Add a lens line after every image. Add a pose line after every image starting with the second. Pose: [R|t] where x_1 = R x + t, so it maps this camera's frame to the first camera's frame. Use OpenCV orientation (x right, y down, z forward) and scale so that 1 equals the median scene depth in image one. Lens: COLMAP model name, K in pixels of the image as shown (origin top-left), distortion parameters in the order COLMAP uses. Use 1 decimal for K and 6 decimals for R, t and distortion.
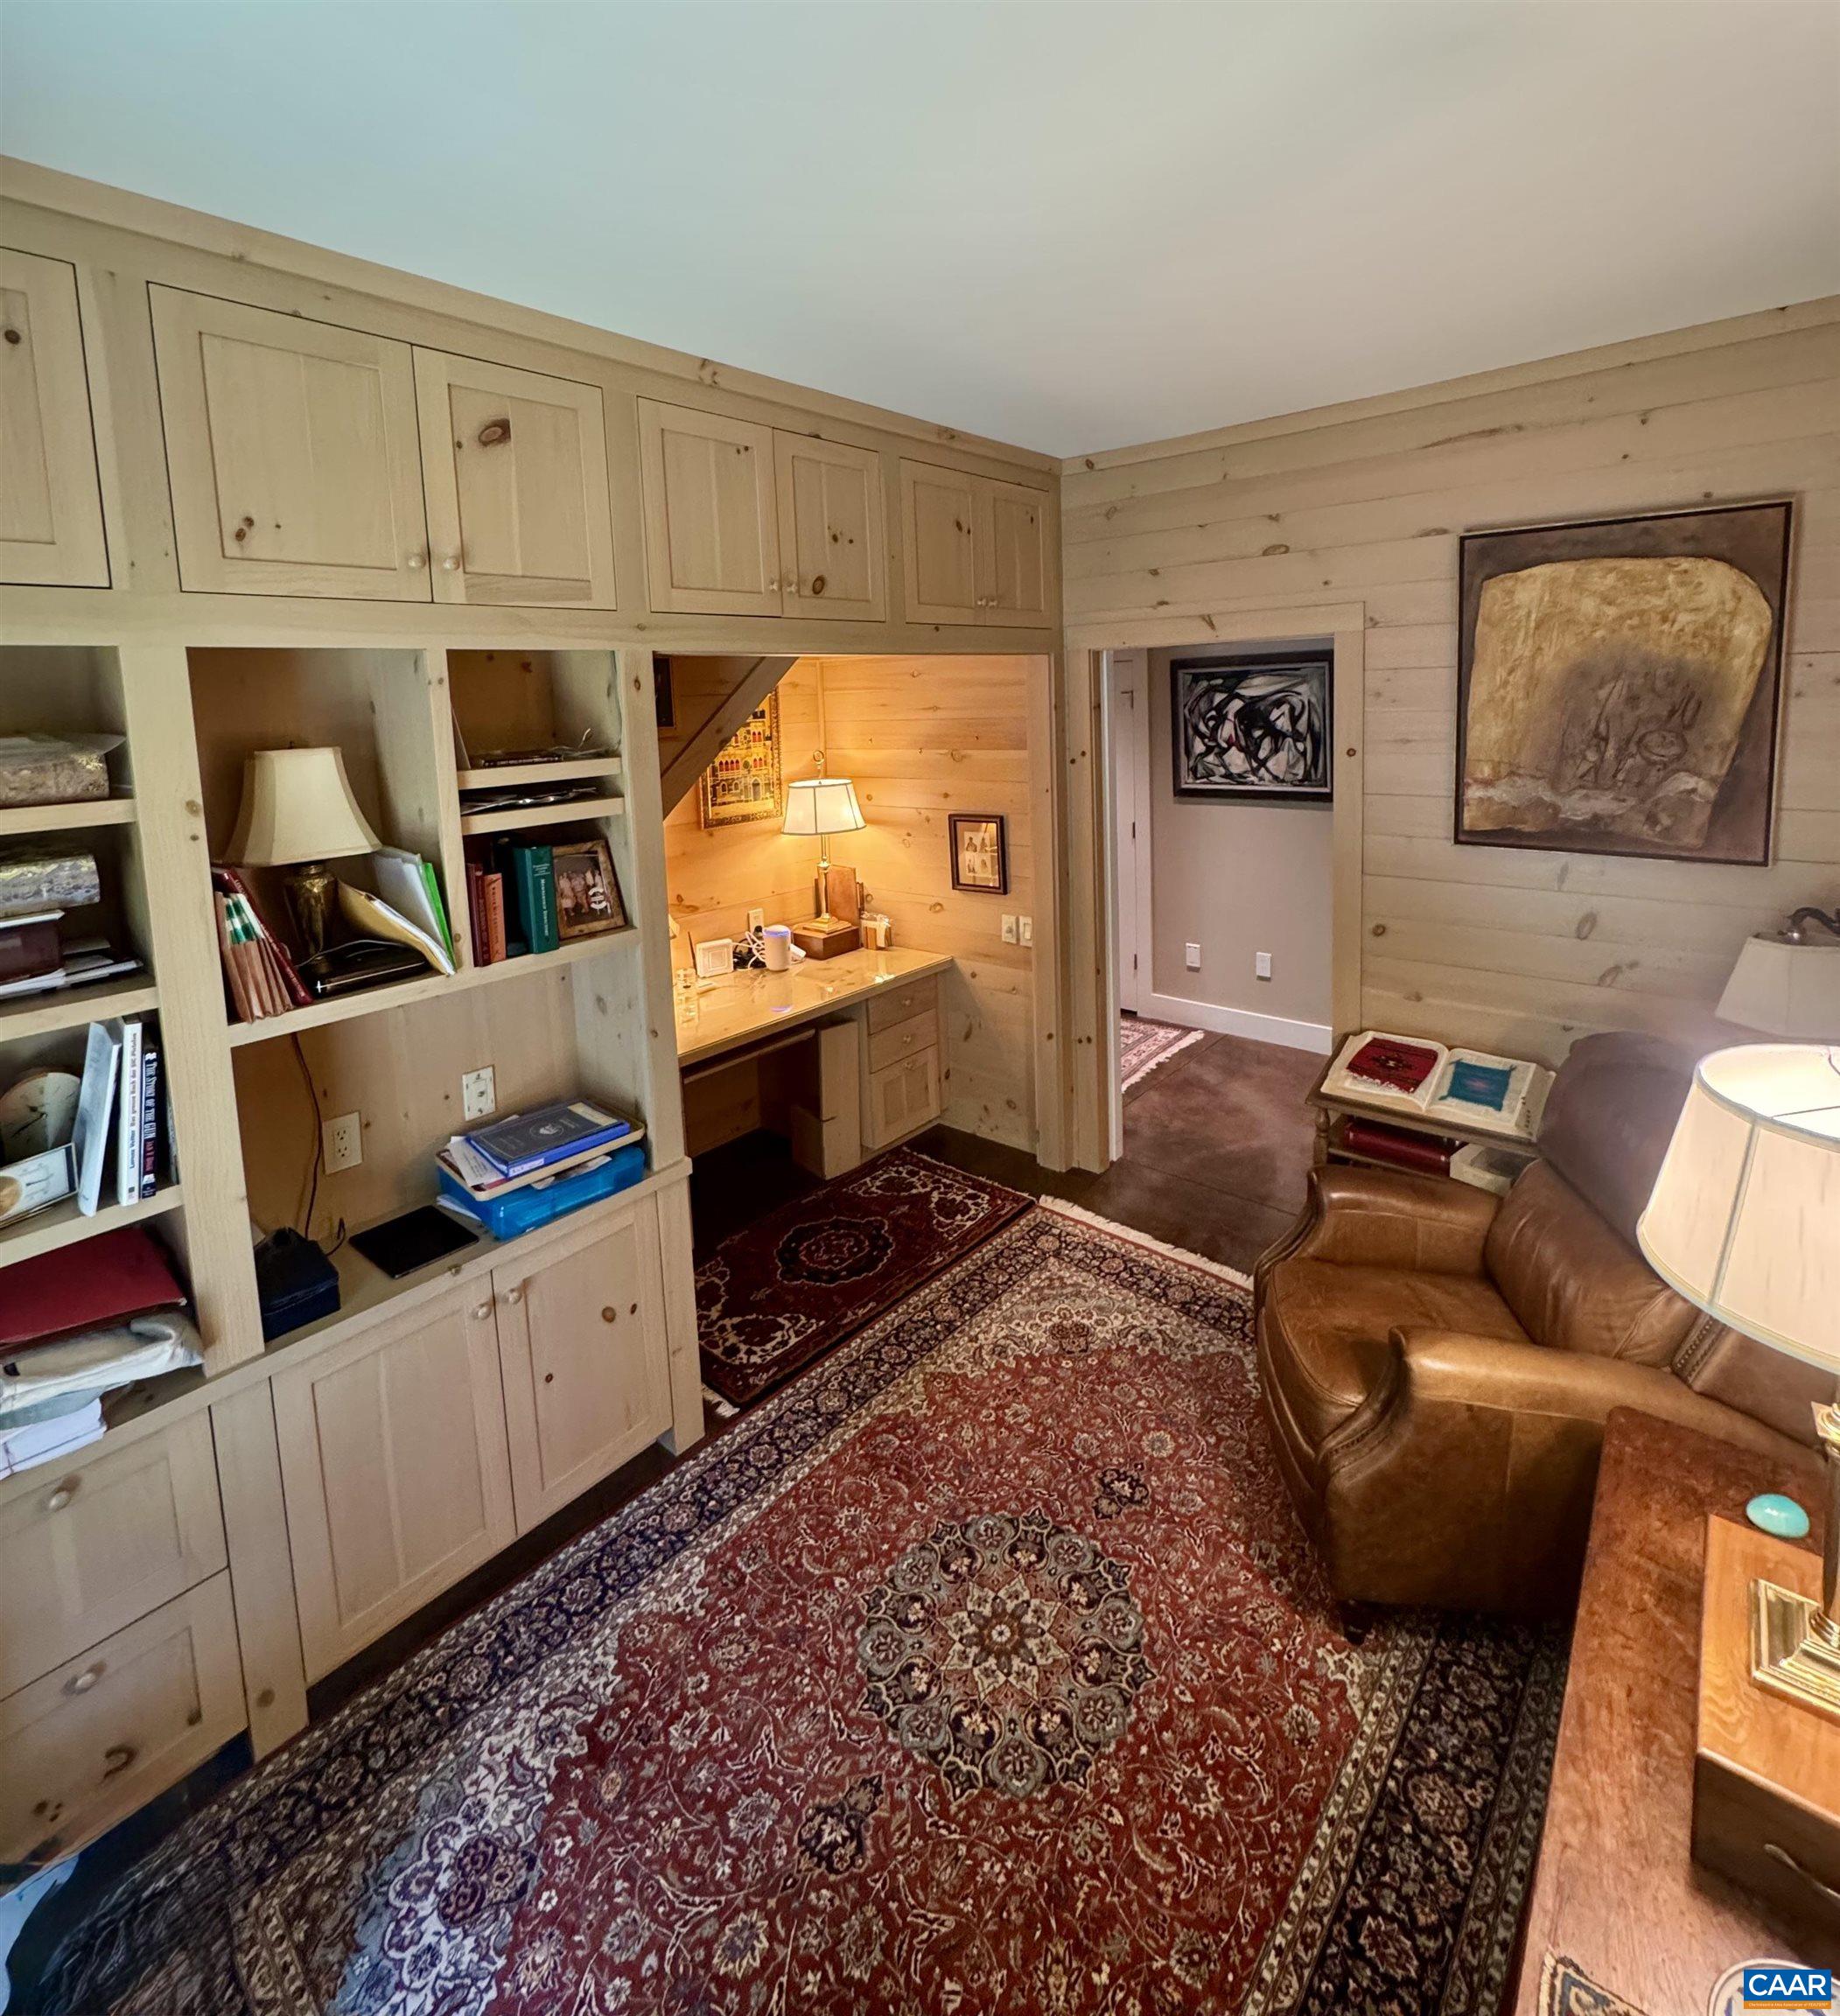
lens RADIAL K [[945.8, 0, 923.8], [0, 945.8, 1006.6], [0, 0, 1]] dist [0.000283, 0.000032]
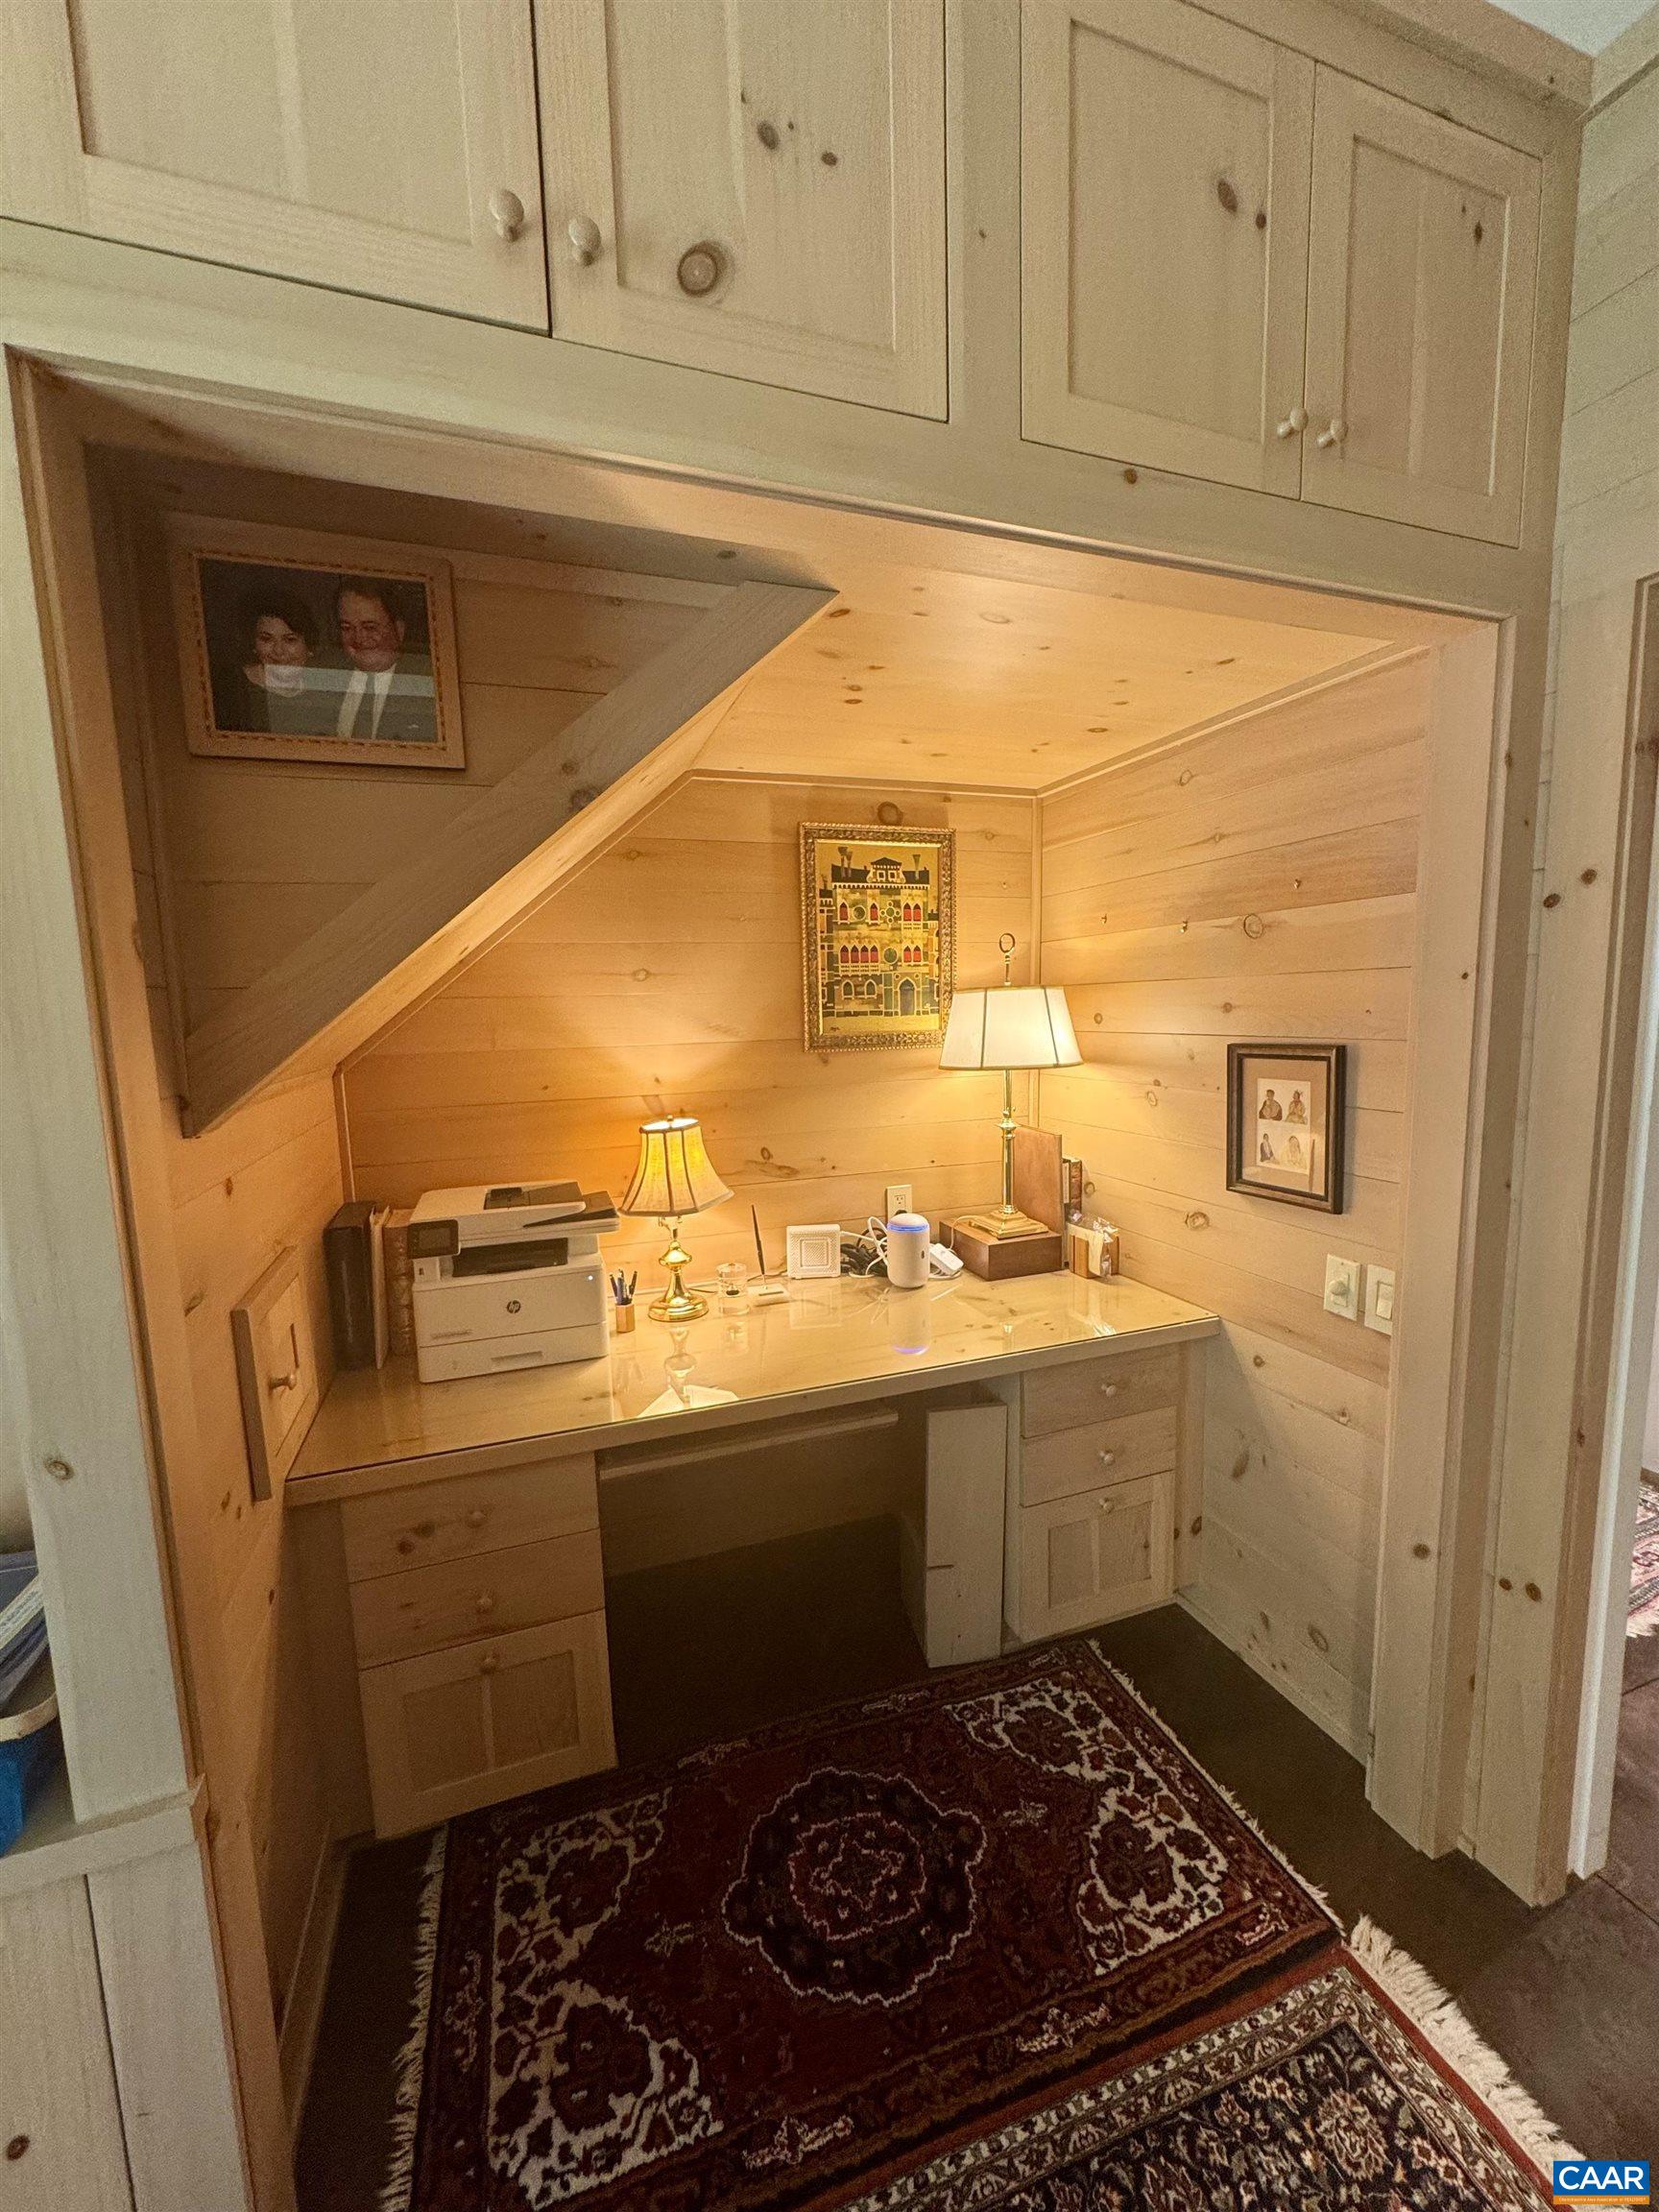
lens RADIAL K [[878.7, 0, 833.1], [0, 878.7, 1154.9], [0, 0, 1]] dist [0.000733, -0.000349]
pose [[0.870954, 0.100533, -0.480971, 0.074062], [-0.165103, 0.981810, -0.093754, -0.064130], [0.462796, 0.161066, 0.871709, 0.492930]]
